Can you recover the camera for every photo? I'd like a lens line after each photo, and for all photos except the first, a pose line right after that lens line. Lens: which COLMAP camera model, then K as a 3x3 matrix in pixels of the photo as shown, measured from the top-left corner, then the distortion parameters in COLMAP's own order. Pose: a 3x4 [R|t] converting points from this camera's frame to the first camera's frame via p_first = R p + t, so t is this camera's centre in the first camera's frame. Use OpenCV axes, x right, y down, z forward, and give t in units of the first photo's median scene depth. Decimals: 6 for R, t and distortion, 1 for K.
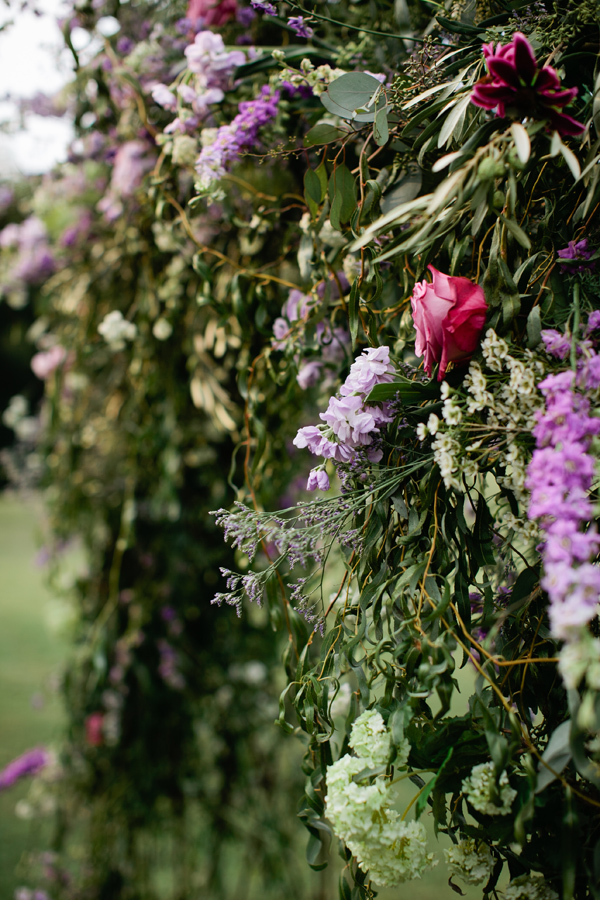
lens RADIAL K [[1289.7, 0, 300.0], [0, 1289.7, 450.0], [0, 0, 1]] dist [-0.136351, 0.103285]
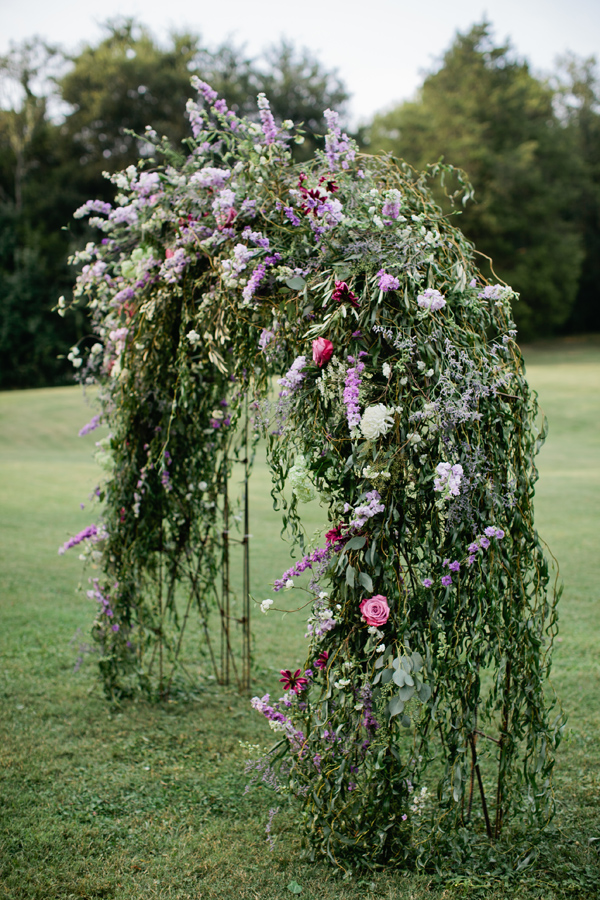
lens RADIAL K [[1289.7, 0, 300.0], [0, 1289.7, 450.0], [0, 0, 1]] dist [-0.136351, 0.103285]
pose [[0.987313, 0.009917, 0.158475, -0.554020], [-0.020921, 0.997471, 0.067920, -0.068851], [-0.157400, -0.070373, 0.985024, -2.766326]]
